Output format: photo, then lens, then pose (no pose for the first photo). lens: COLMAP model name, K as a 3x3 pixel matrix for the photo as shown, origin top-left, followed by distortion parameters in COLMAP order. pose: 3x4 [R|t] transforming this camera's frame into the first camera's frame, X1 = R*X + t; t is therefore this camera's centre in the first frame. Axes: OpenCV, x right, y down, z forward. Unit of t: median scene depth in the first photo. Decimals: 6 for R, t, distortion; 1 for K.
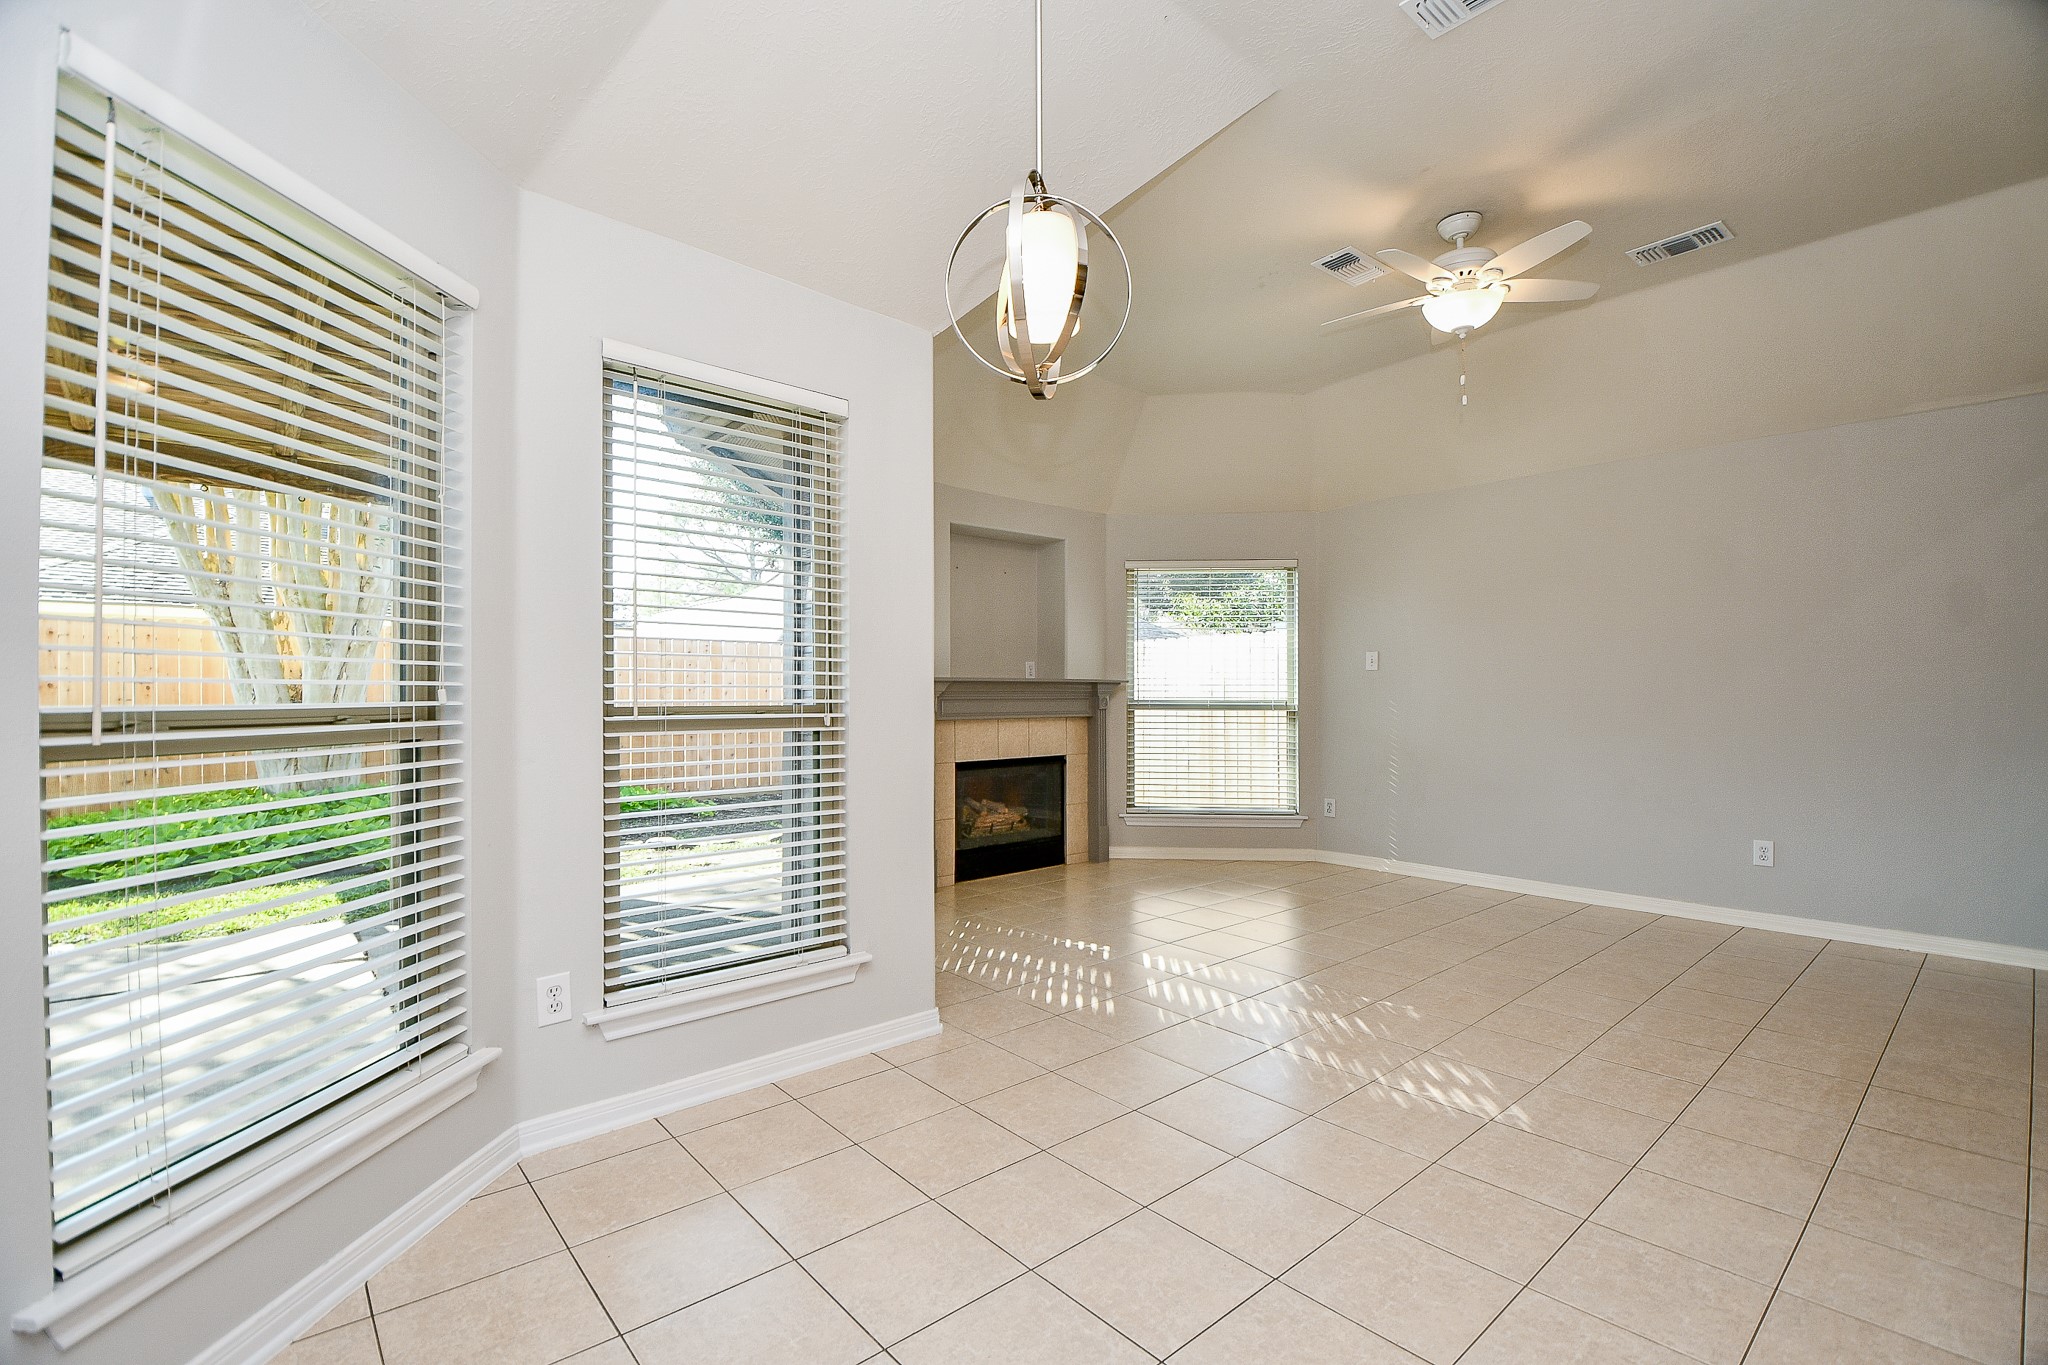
lens RADIAL K [[902.0, 0, 1022.4], [0, 902.0, 691.6], [0, 0, 1]] dist [-0.011239, -0.004833]
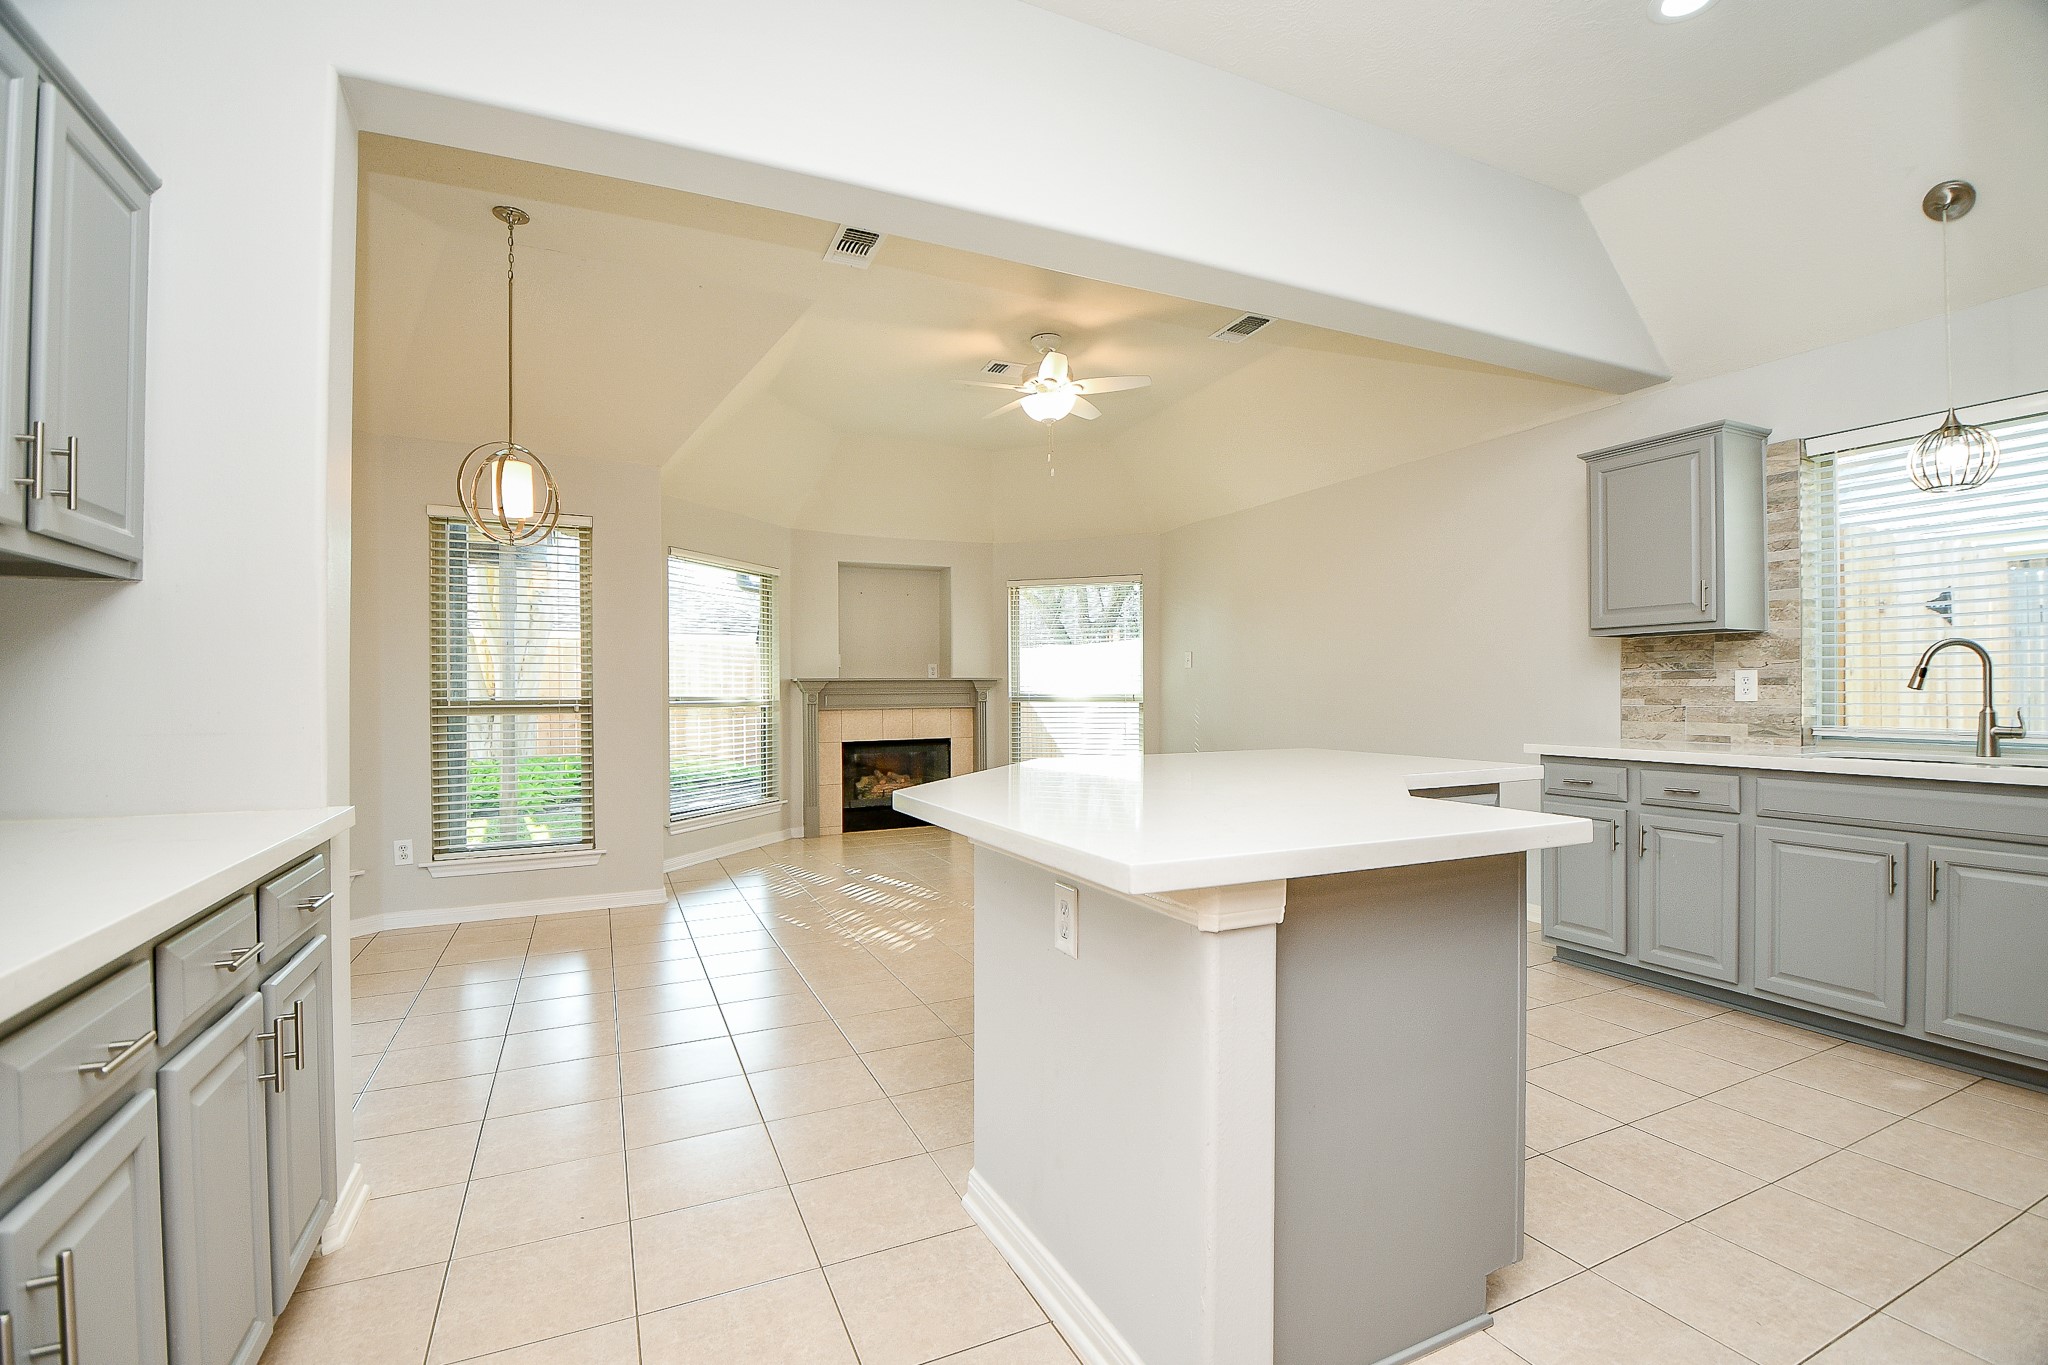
lens RADIAL K [[902.0, 0, 1019.7], [0, 902.0, 683.5], [0, 0, 1]] dist [-0.011239, -0.004833]
pose [[0.963335, -0.005569, -0.268243, 0.479001], [0.005714, 0.999984, -0.000241, -0.004751], [0.268240, -0.001300, 0.963351, -0.187891]]
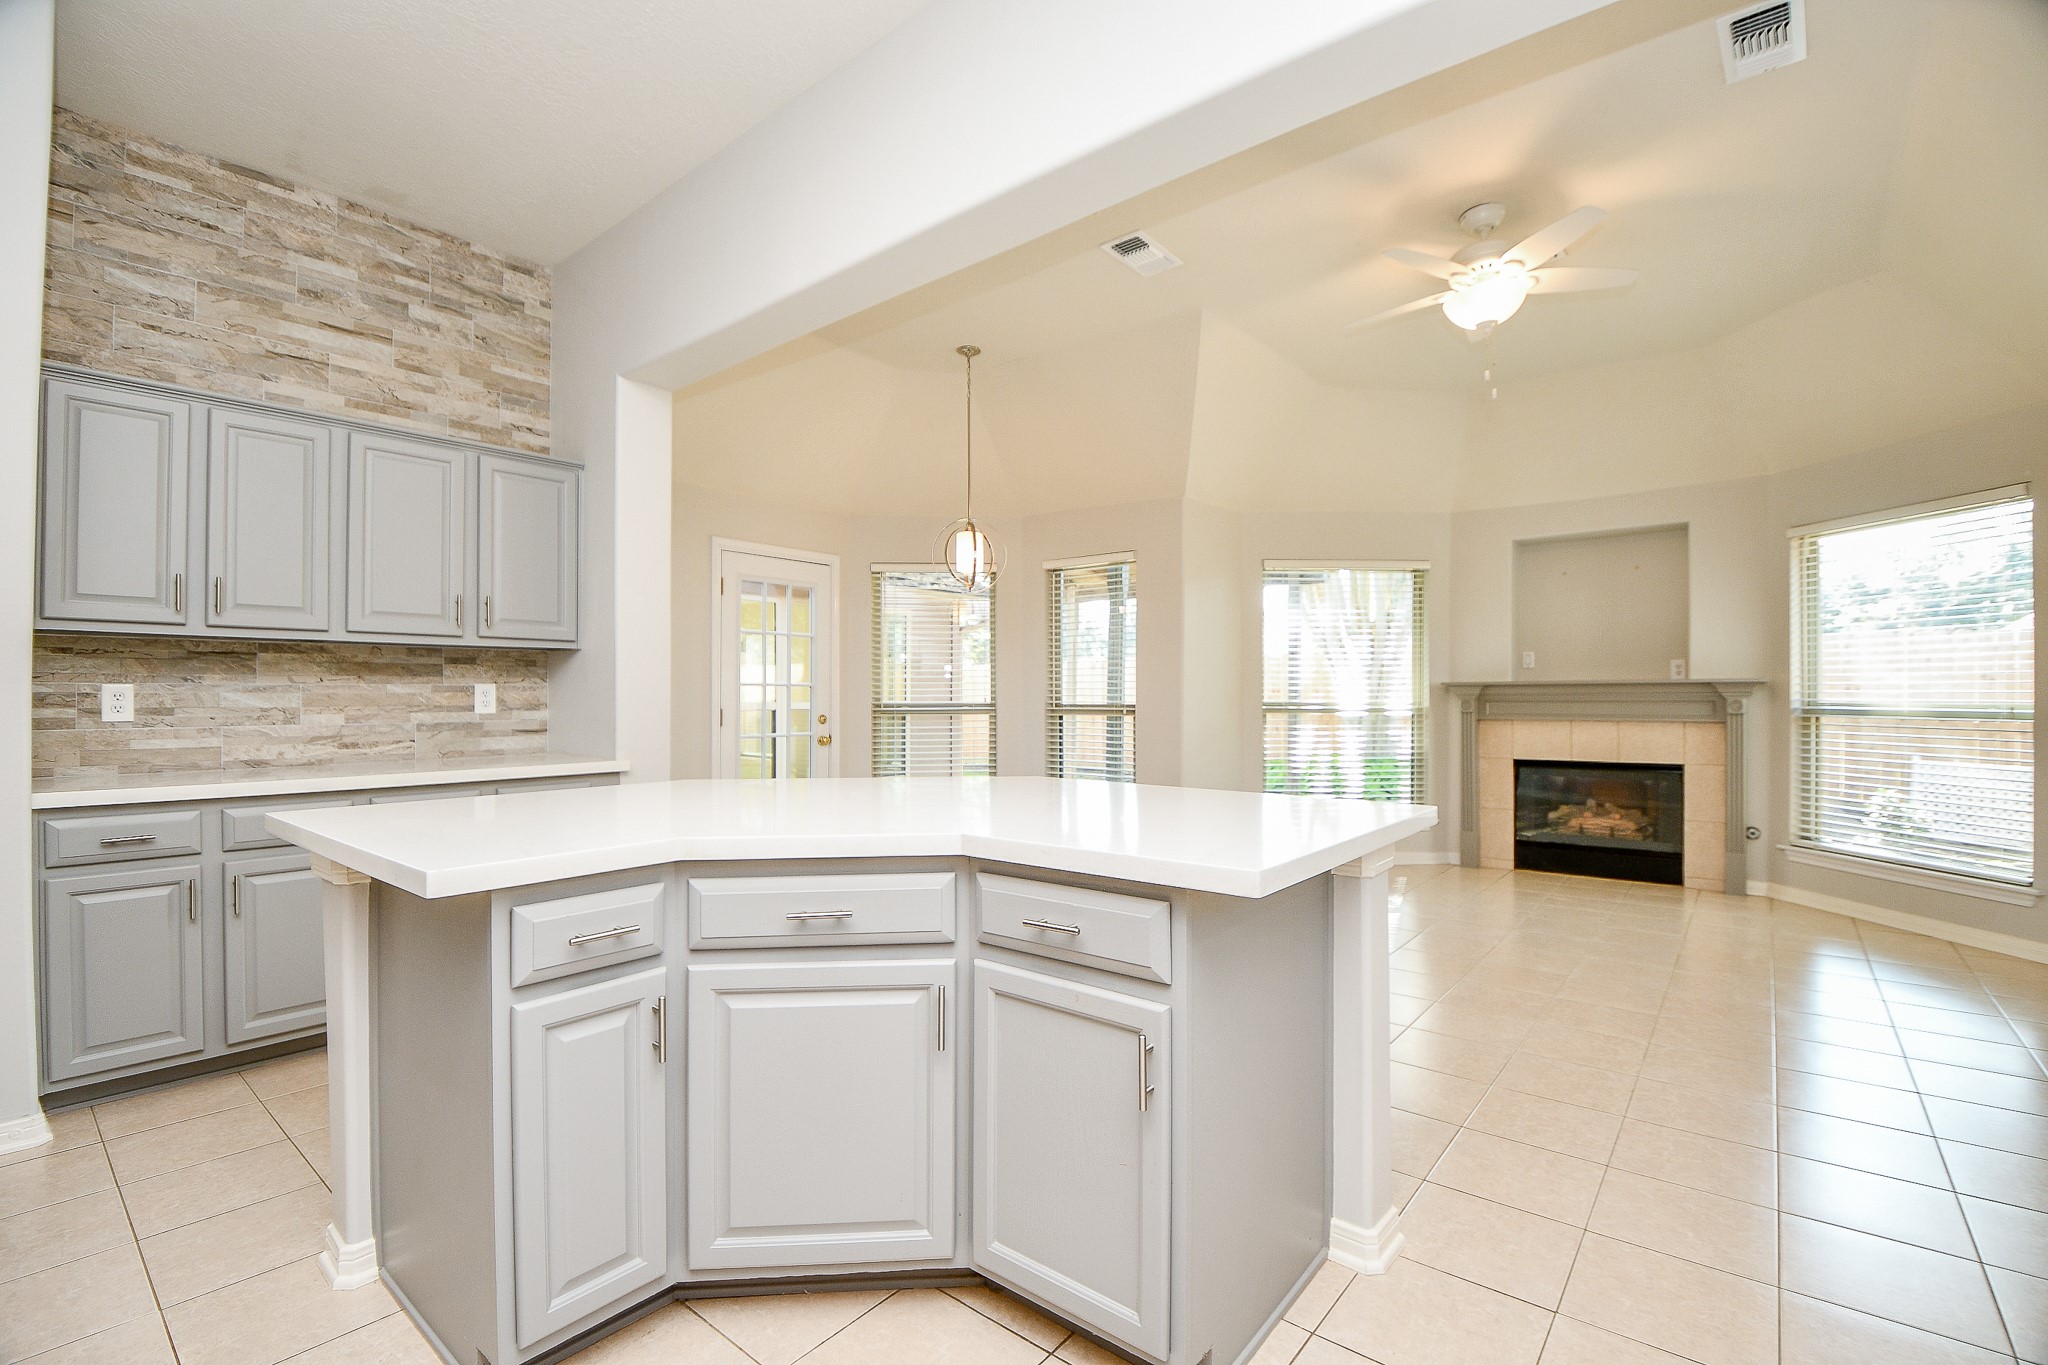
lens RADIAL K [[902.0, 0, 1028.2], [0, 902.0, 692.9], [0, 0, 1]] dist [-0.011239, -0.004833]
pose [[0.145747, -0.001359, -0.989321, 0.827427], [0.007968, 0.999968, -0.000200, -0.005202], [0.989290, -0.007854, 0.145753, 0.229330]]
